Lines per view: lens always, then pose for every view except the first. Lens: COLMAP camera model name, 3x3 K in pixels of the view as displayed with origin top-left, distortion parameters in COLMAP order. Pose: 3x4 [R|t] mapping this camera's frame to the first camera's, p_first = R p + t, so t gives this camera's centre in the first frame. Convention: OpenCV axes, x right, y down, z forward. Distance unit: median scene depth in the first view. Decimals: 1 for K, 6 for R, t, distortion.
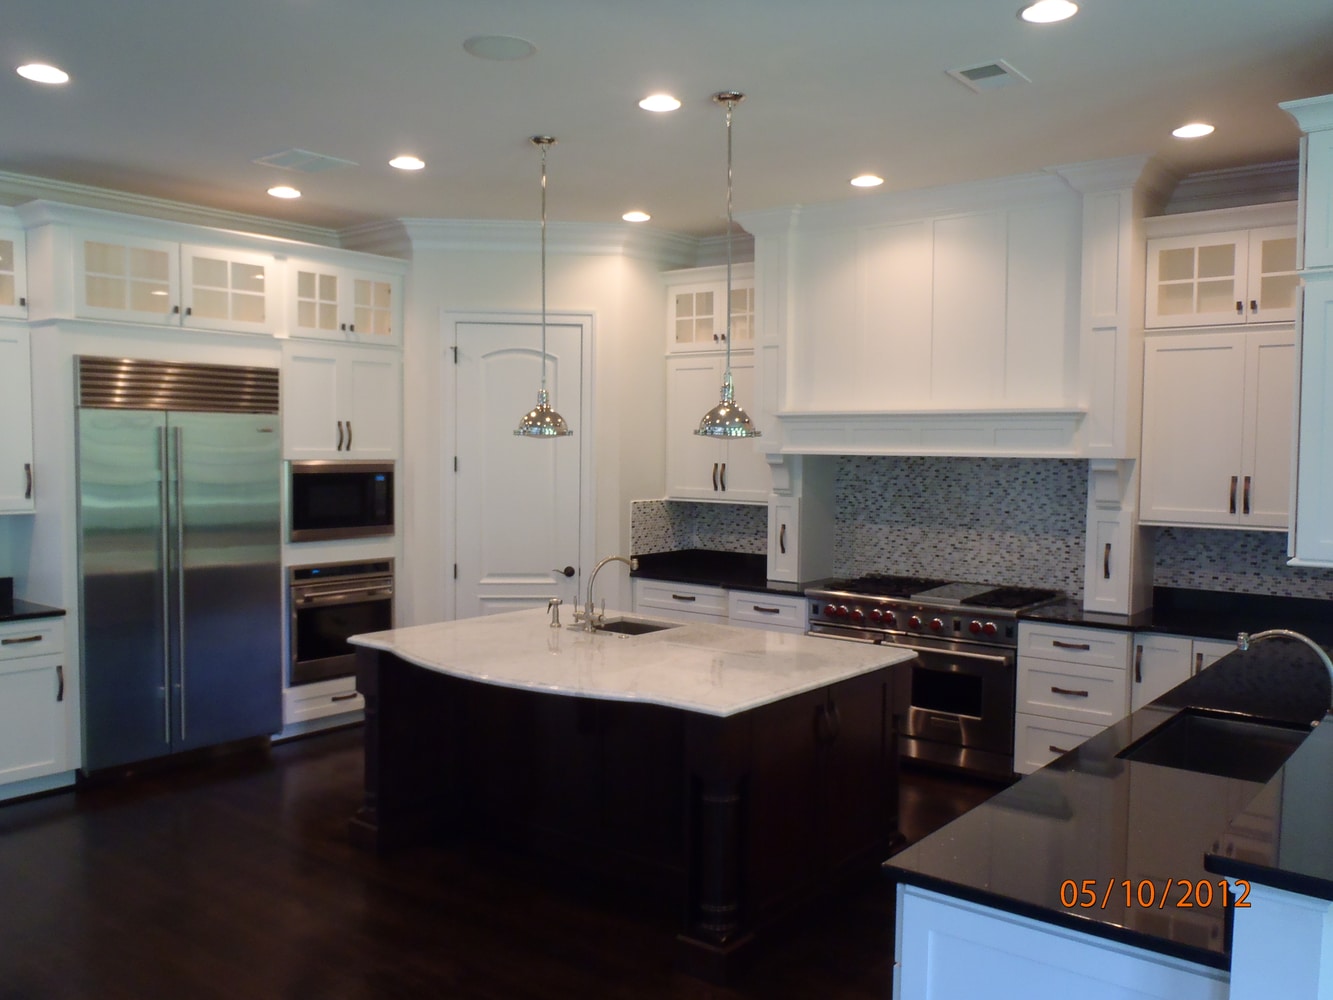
lens RADIAL K [[1109.0, 0, 667.7], [0, 1109.0, 500.2], [0, 0, 1]] dist [-0.014436, -0.007152]
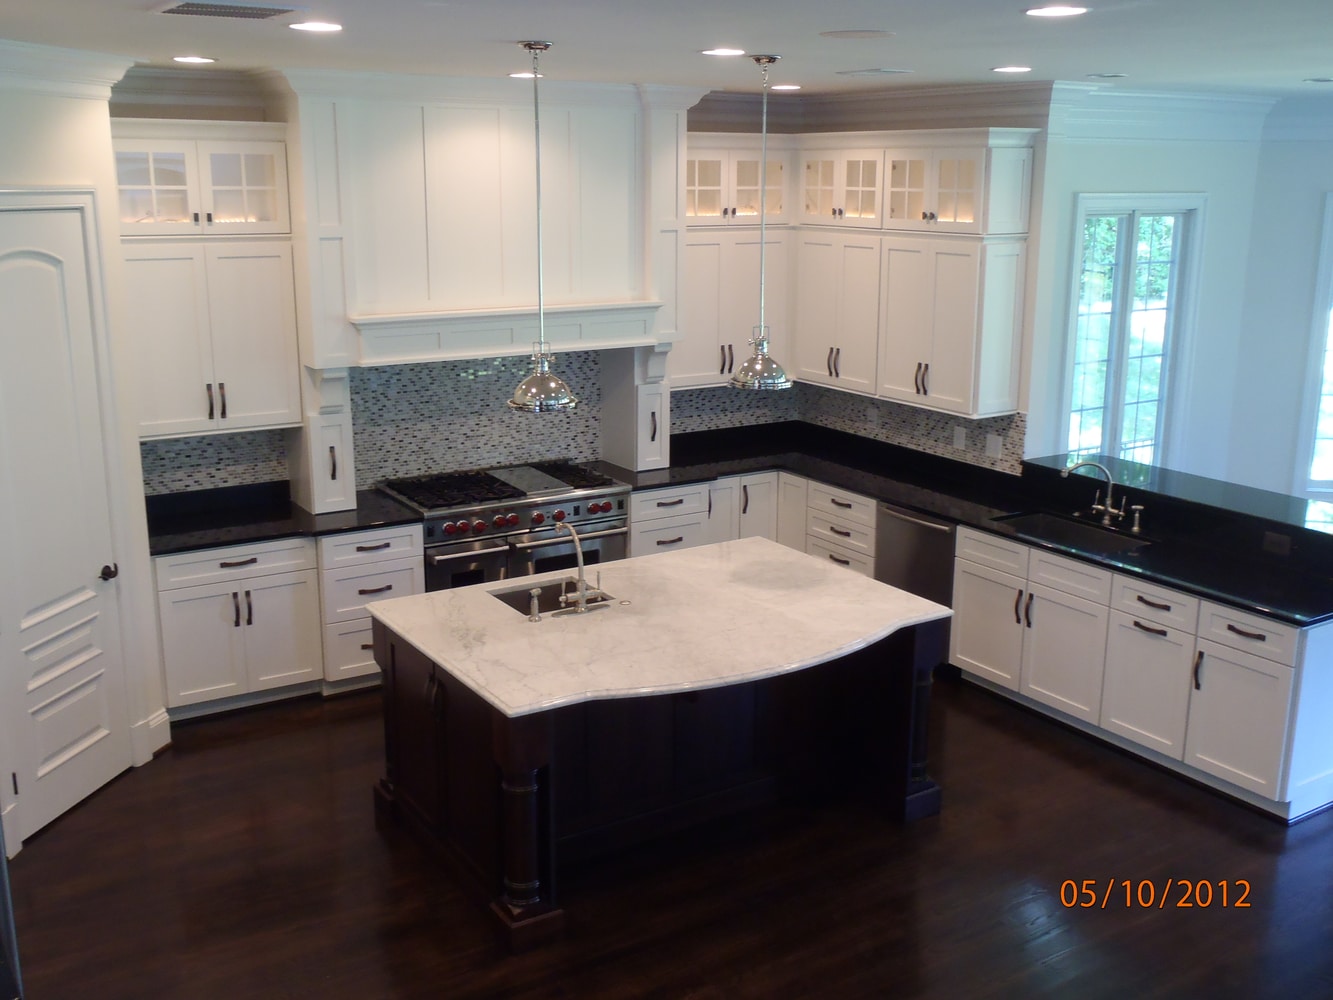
lens RADIAL K [[1341.9, 0, 666.5], [0, 1341.9, 501.4], [0, 0, 1]] dist [0.018671, 0.000000]
pose [[0.331627, -0.232100, 0.914414, -0.786878], [0.050436, 0.972240, 0.228486, -0.164691], [-0.942061, -0.029652, 0.334127, 0.425462]]
